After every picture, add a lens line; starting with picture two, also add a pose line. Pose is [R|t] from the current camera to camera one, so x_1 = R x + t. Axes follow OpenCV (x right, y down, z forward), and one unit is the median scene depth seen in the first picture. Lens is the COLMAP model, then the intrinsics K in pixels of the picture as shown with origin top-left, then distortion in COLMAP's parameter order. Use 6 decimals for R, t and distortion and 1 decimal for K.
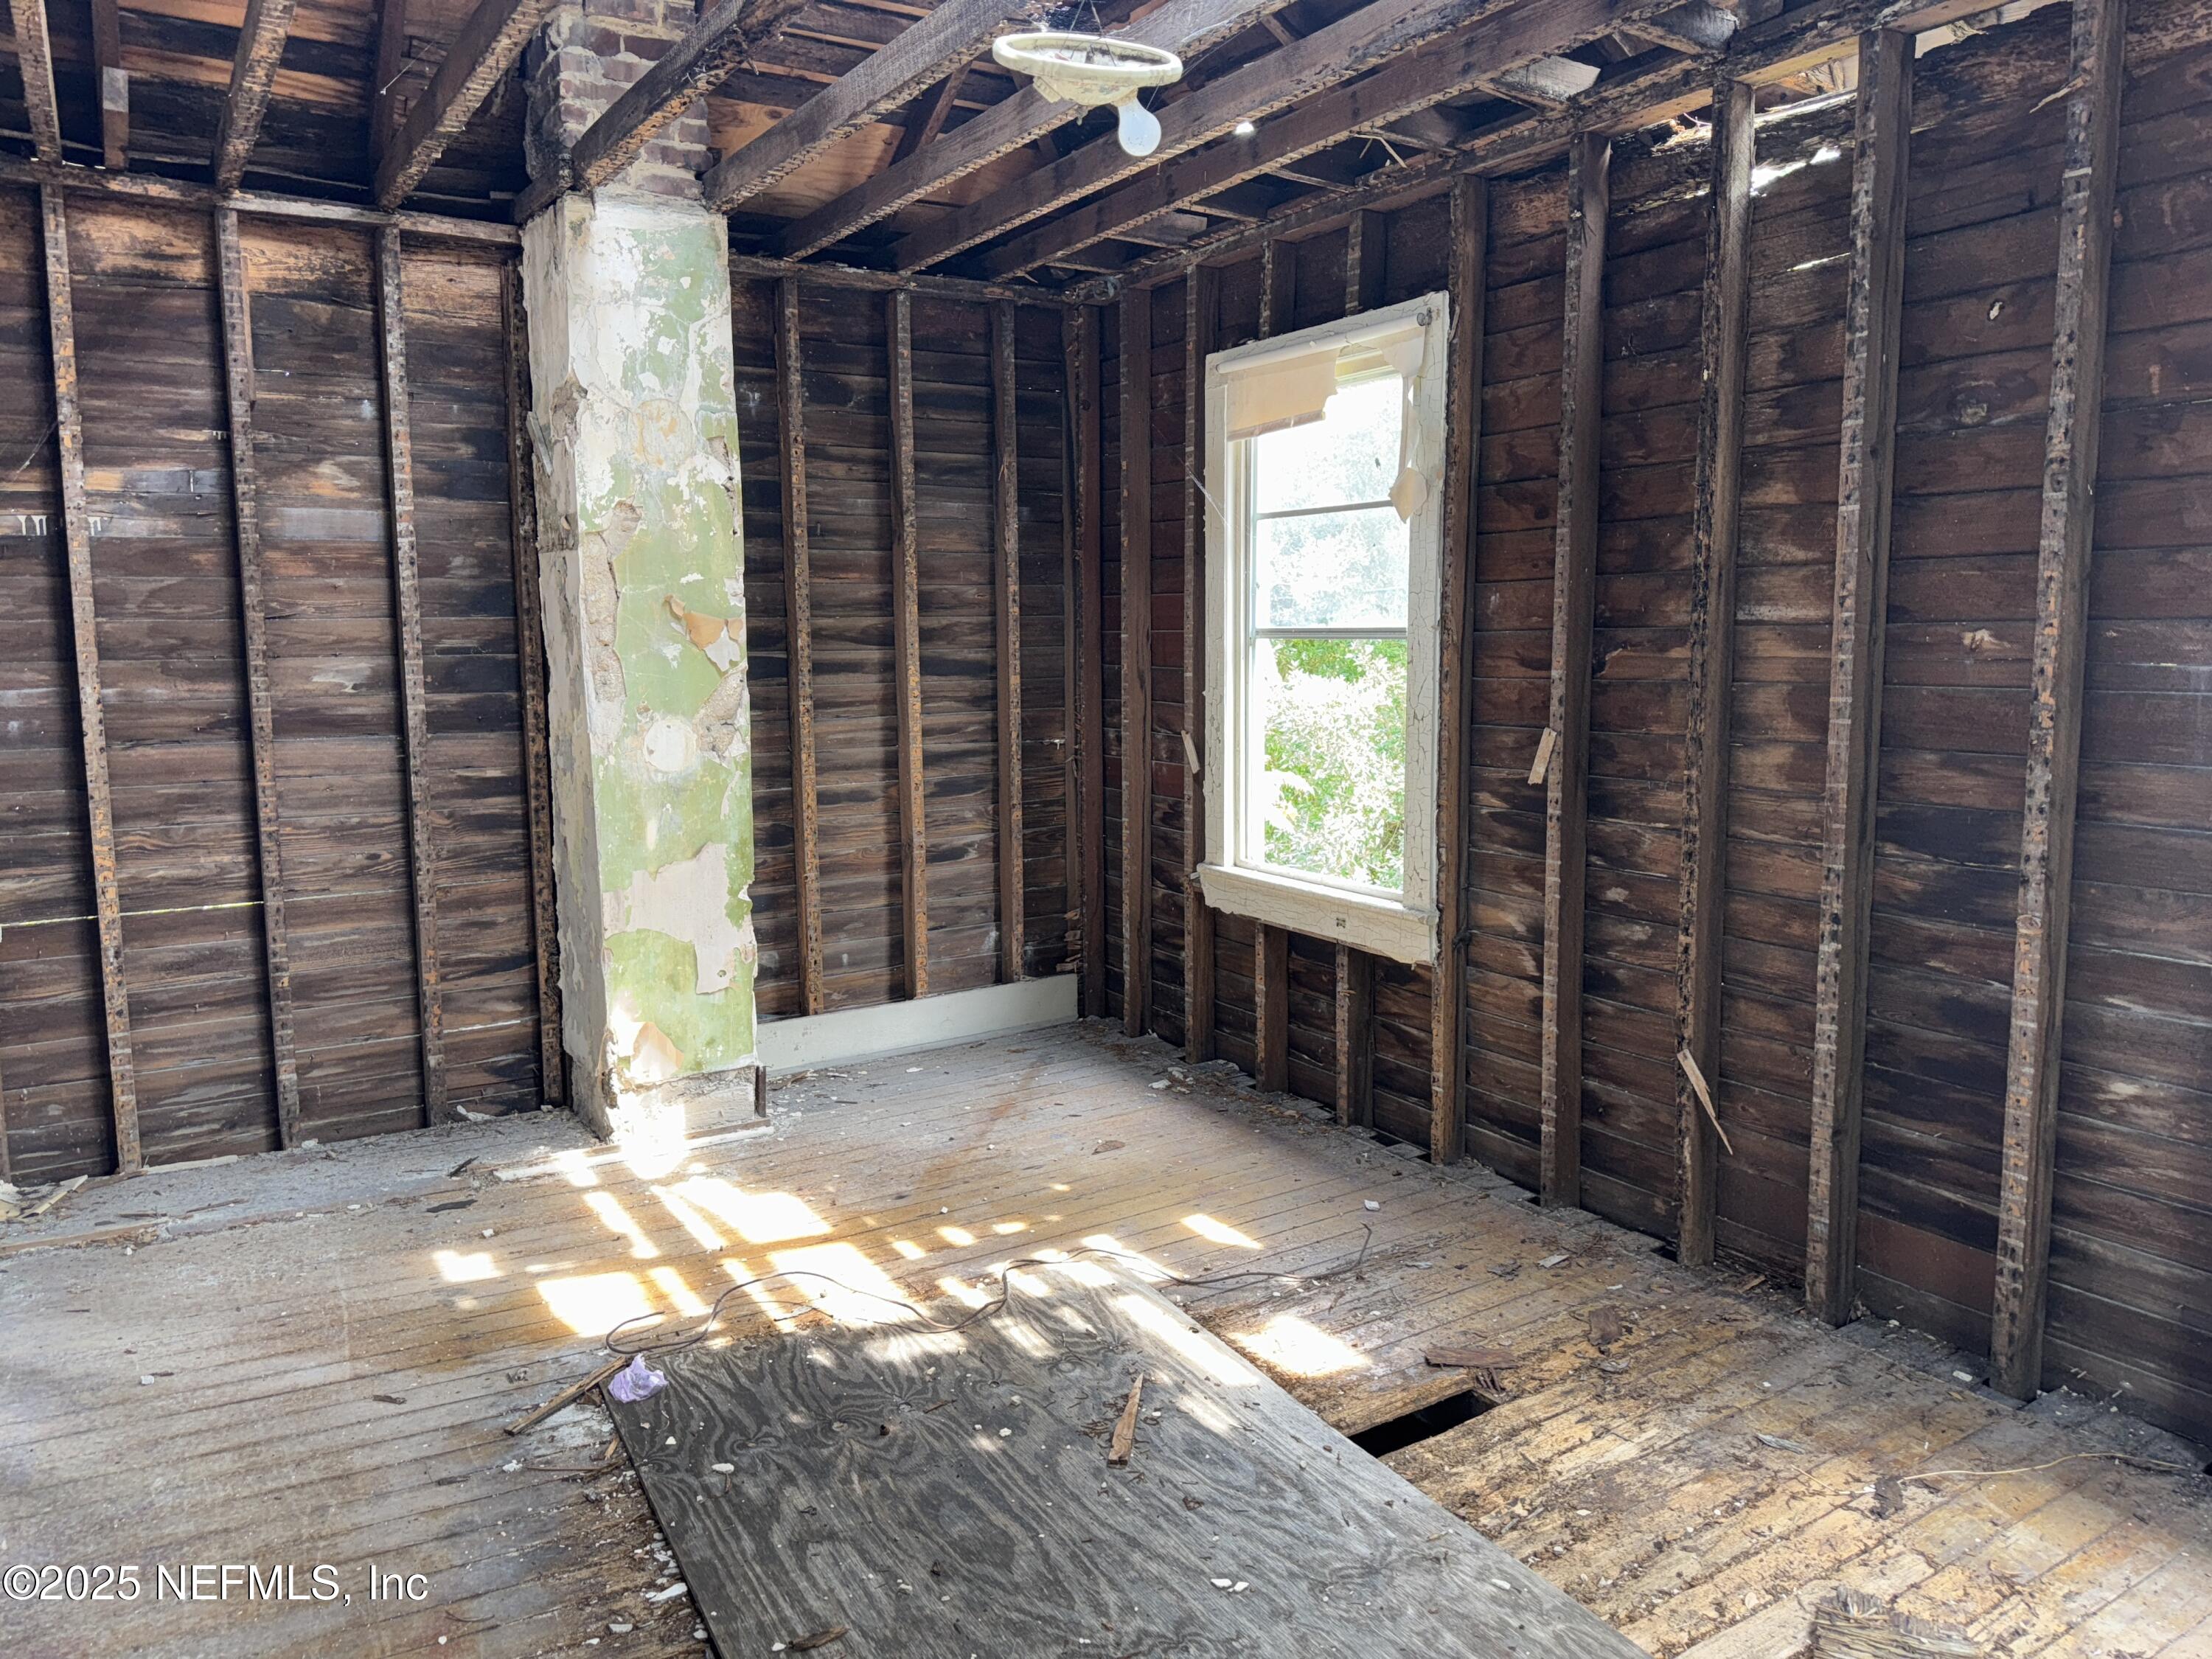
lens RADIAL K [[1540.9, 0, 1106.0], [0, 1540.9, 829.5], [0, 0, 1]] dist [0.020609, -0.002356]
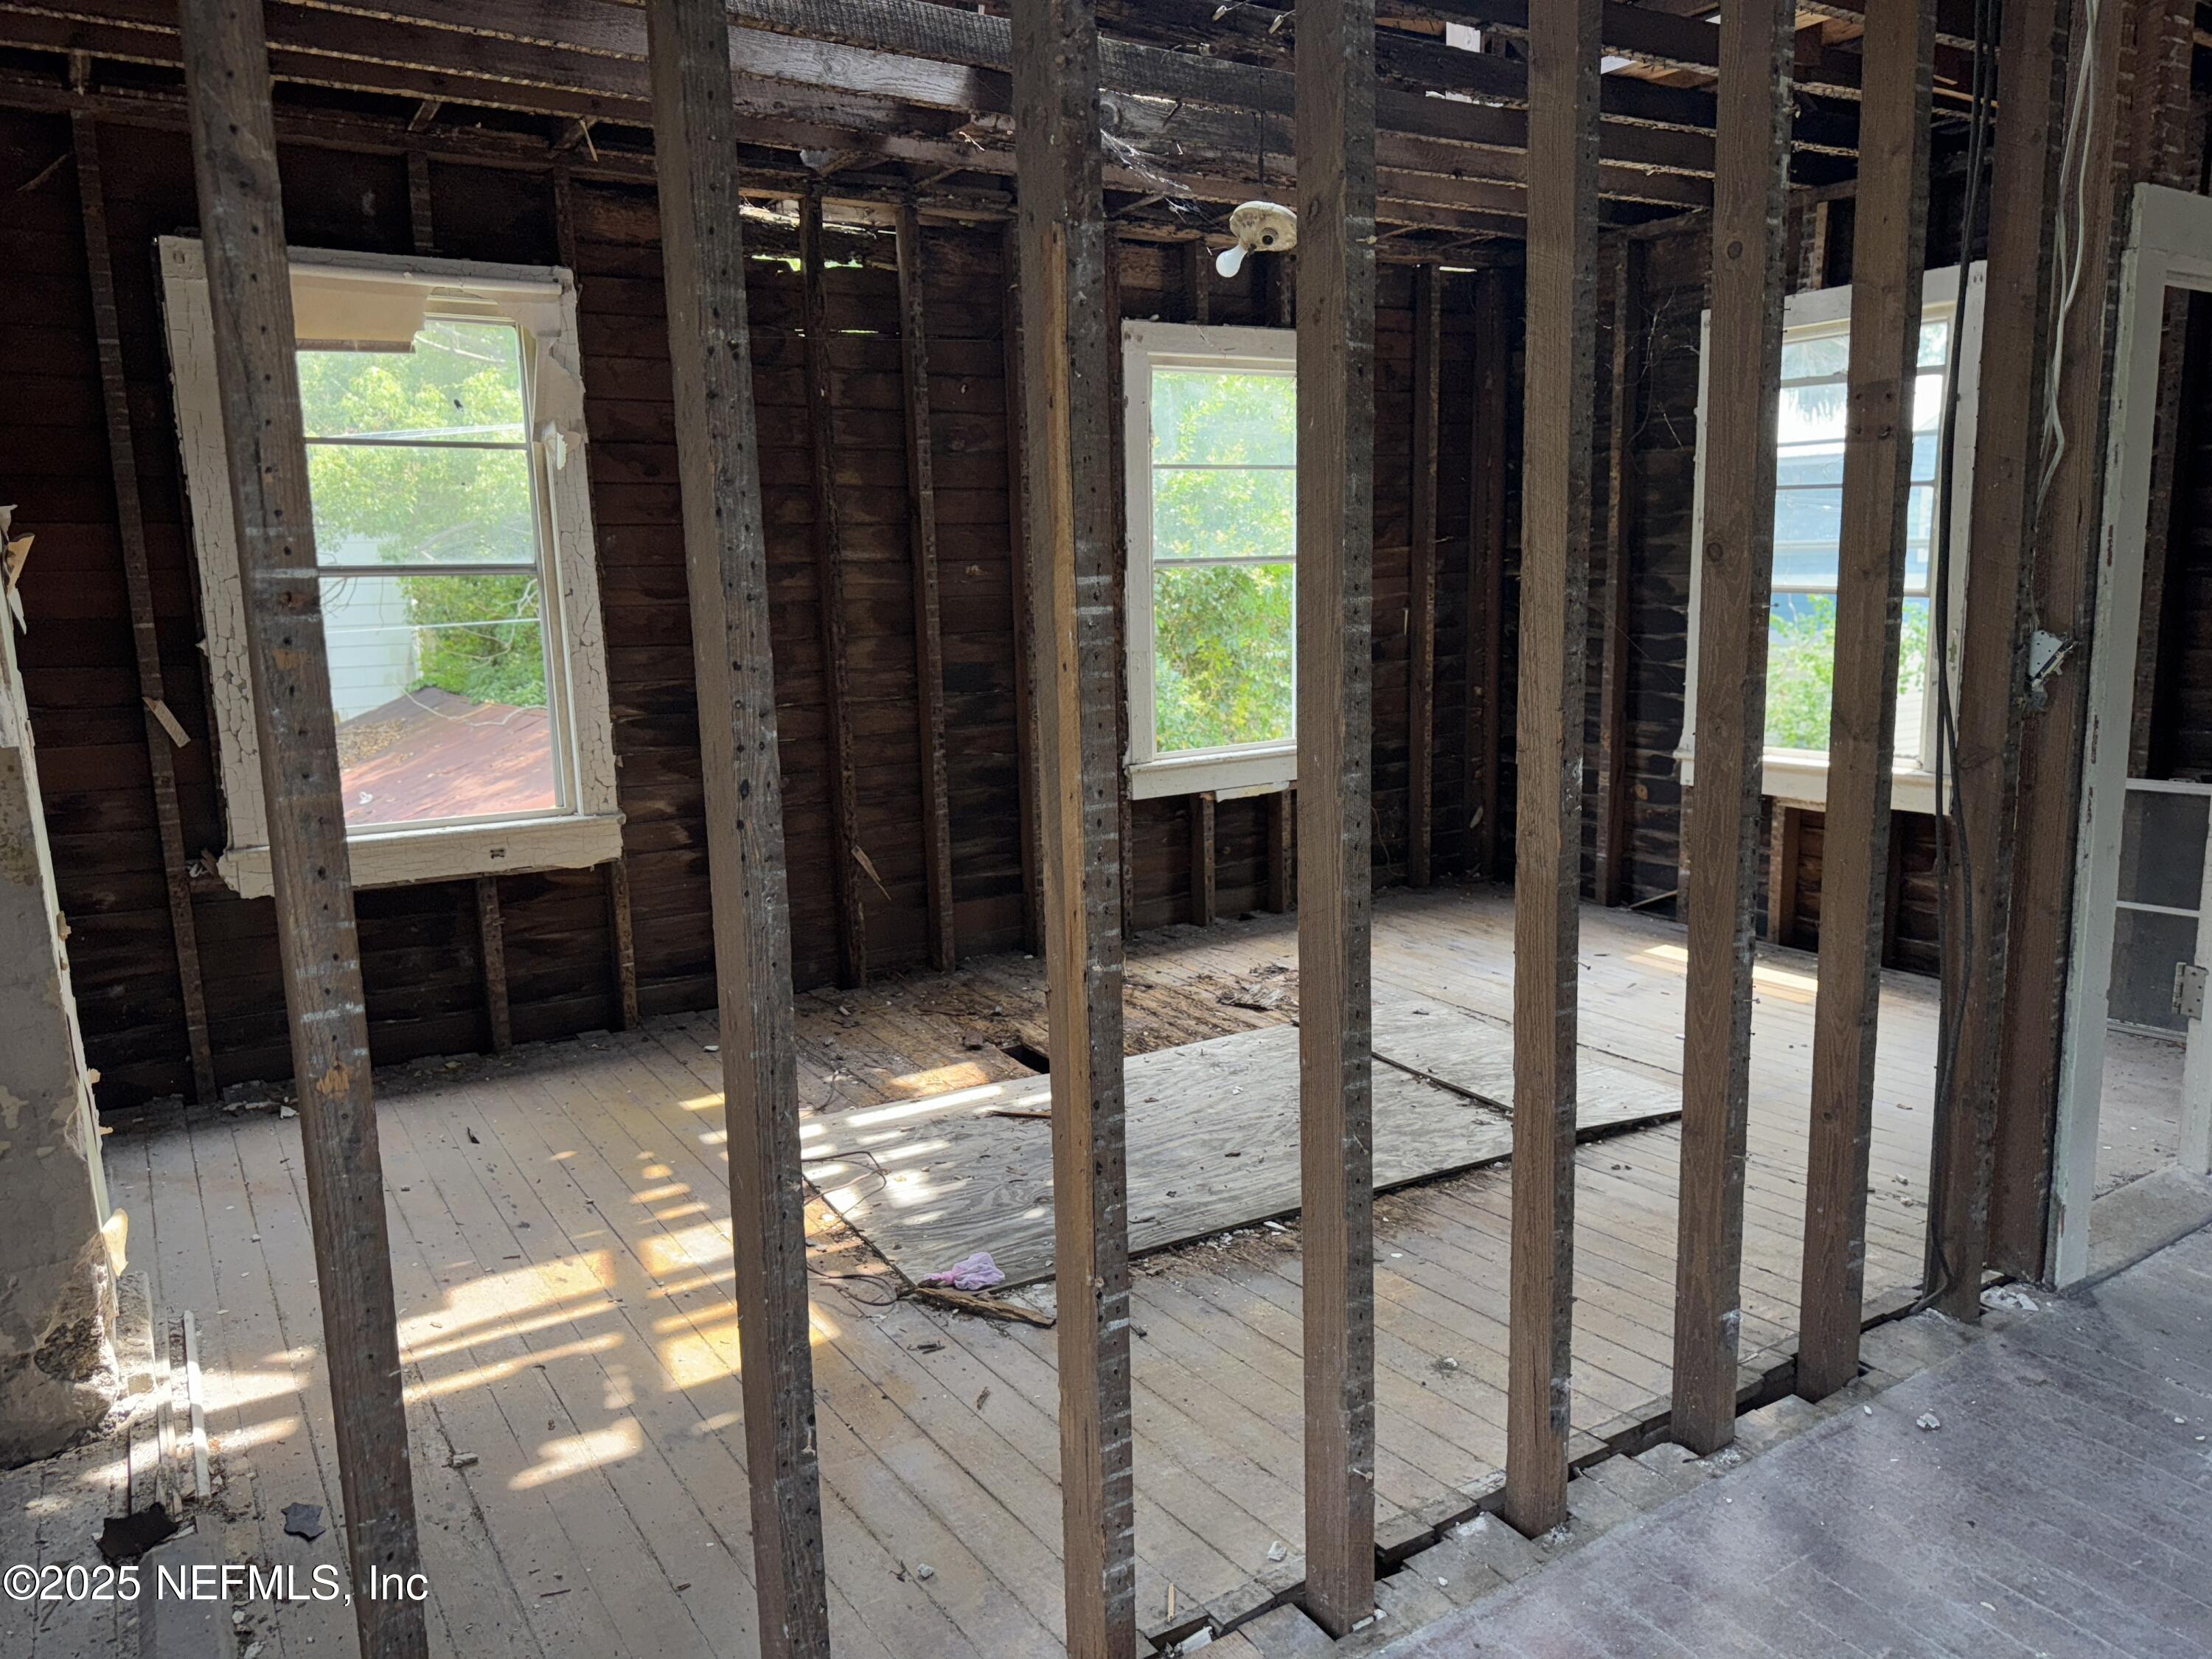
lens RADIAL K [[1554.0, 0, 1135.8], [0, 1554.0, 829.7], [0, 0, 1]] dist [0.000068, -0.003273]
pose [[-0.037706, -0.156144, 0.987014, -1.097275], [0.142302, 0.976812, 0.159966, -0.074375], [-0.989105, 0.146485, -0.014613, 0.732654]]
